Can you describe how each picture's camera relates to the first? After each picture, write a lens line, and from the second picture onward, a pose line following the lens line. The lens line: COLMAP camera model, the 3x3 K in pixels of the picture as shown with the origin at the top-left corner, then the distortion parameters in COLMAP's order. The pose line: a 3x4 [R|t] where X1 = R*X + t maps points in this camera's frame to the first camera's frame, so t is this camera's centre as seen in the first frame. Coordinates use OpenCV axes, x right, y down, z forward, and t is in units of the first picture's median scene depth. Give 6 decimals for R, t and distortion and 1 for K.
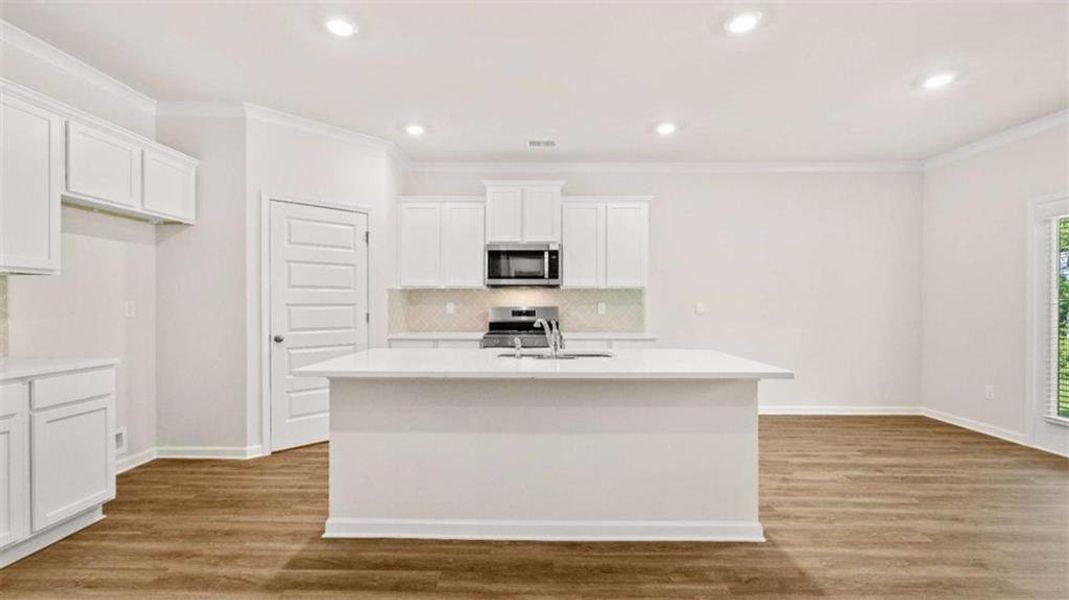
lens RADIAL K [[459.4, 0, 534.4], [0, 459.4, 306.0], [0, 0, 1]] dist [-0.000404, -0.000022]
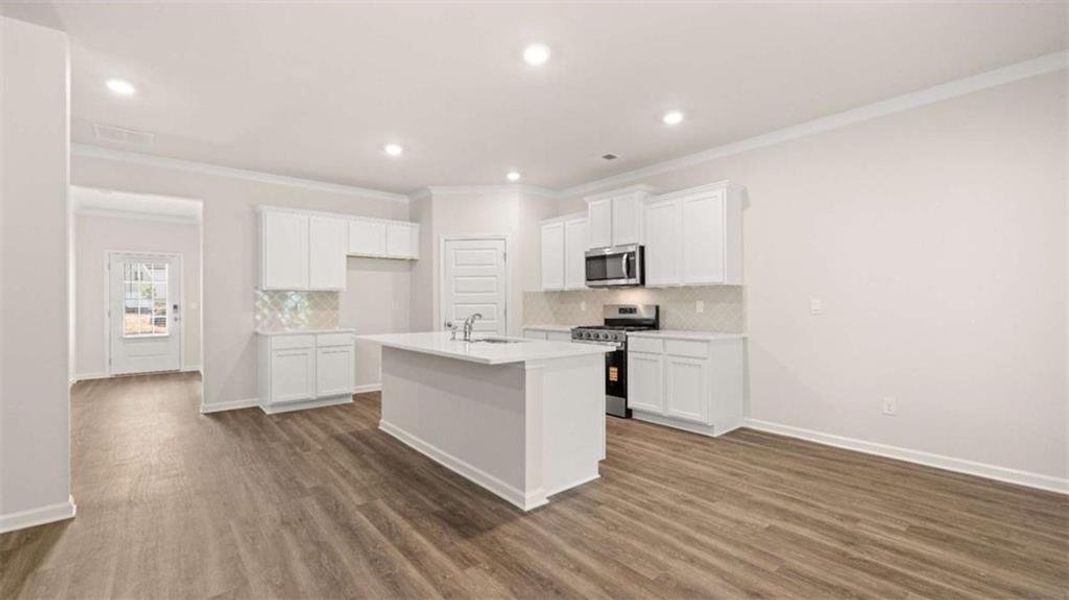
lens RADIAL K [[452.6, 0, 531.0], [0, 452.6, 307.8], [0, 0, 1]] dist [-0.000788, 0.000136]
pose [[0.645460, 0.003768, -0.763785, 0.966182], [0.001969, 0.999976, 0.006597, 0.001529], [0.763792, -0.005762, 0.645437, 0.205328]]
